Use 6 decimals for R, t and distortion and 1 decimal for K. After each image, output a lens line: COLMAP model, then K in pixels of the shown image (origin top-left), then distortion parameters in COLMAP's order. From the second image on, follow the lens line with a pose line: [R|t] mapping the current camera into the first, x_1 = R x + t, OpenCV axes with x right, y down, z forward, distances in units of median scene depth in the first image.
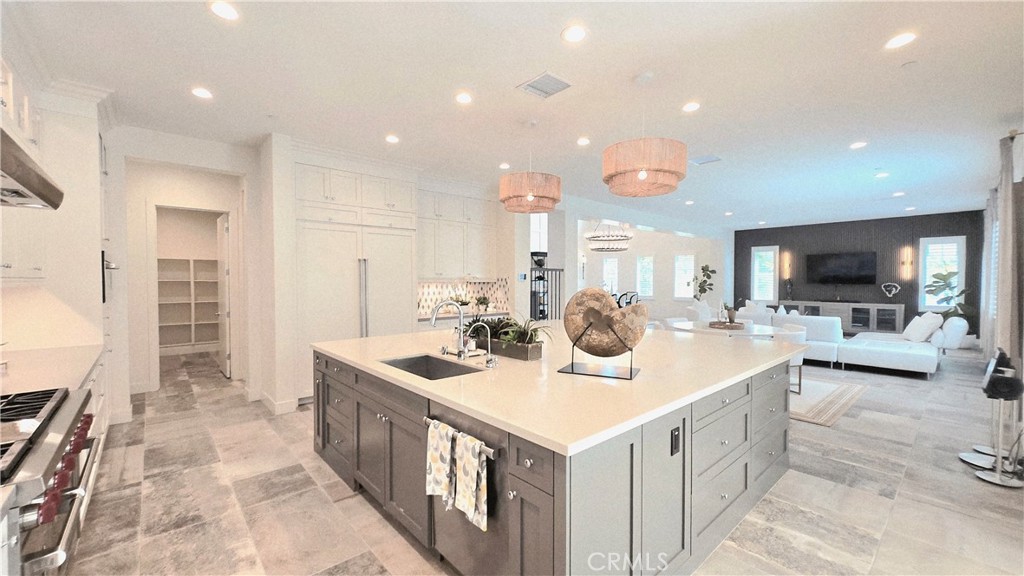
lens RADIAL K [[402.1, 0, 504.1], [0, 402.1, 285.3], [0, 0, 1]] dist [-0.002679, -0.000441]
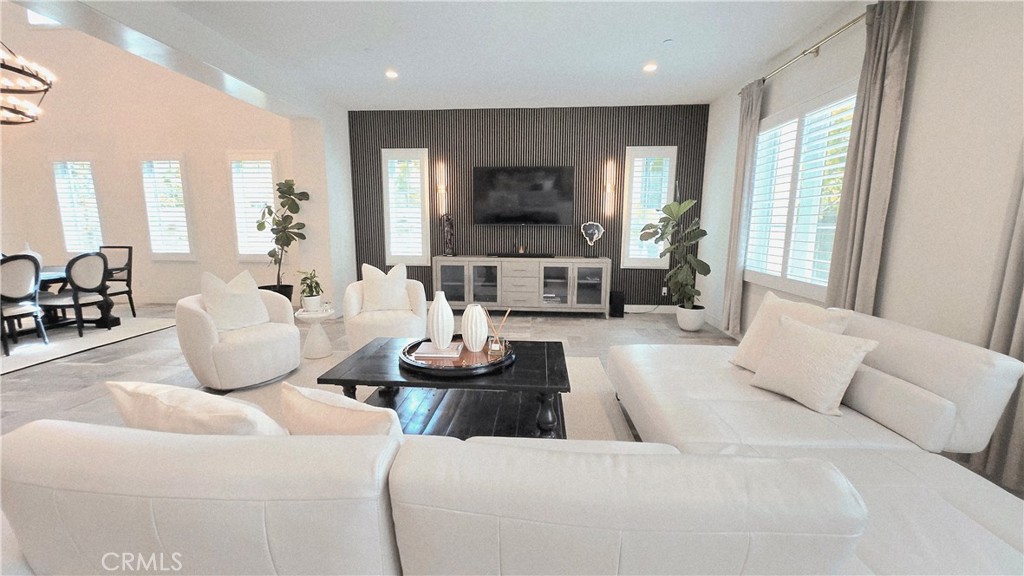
lens RADIAL K [[402.1, 0, 506.9], [0, 402.1, 285.8], [0, 0, 1]] dist [-0.002679, -0.000441]
pose [[0.707945, -0.105958, 0.698275, 0.359860], [0.006798, 0.989659, 0.143281, 0.001439], [-0.706235, -0.096688, 0.701344, 0.524654]]
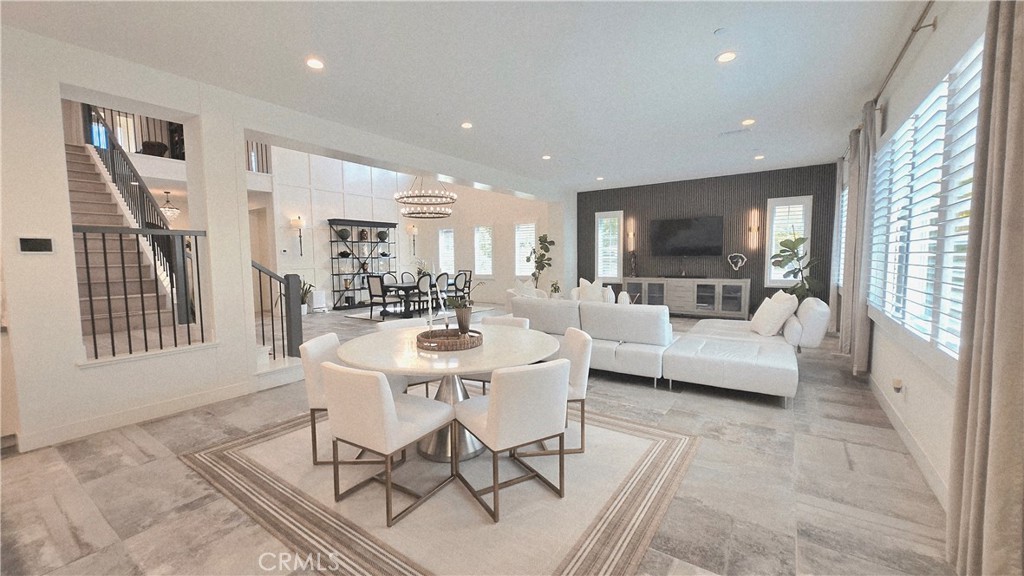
lens RADIAL K [[402.1, 0, 506.5], [0, 402.1, 287.8], [0, 0, 1]] dist [-0.002679, -0.000441]
pose [[0.969729, -0.032512, 0.242011, 0.236959], [0.018539, 0.998039, 0.059794, 0.005240], [-0.243480, -0.053497, 0.968429, 0.244107]]
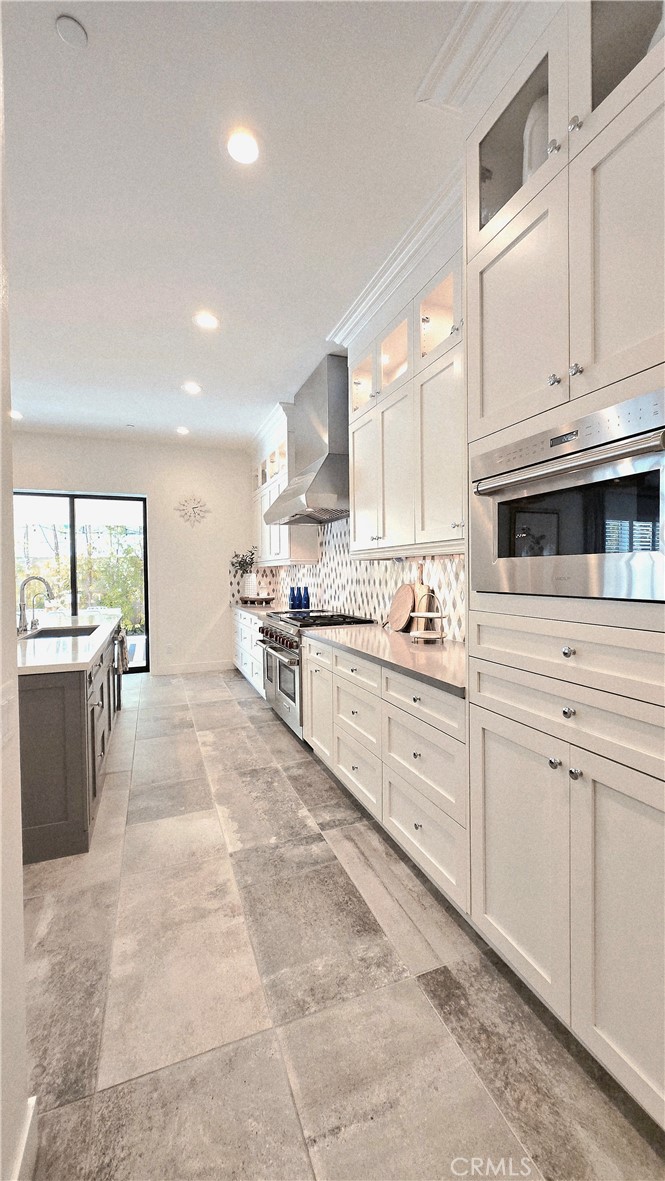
lens RADIAL K [[454.3, 0, 334.0], [0, 454.3, 584.1], [0, 0, 1]] dist [0.000736, 0.000053]
pose [[-0.941008, -0.006901, 0.338315, -2.991015], [0.005059, 0.999393, 0.034457, 0.051020], [-0.338348, 0.034135, -0.940402, 4.350969]]
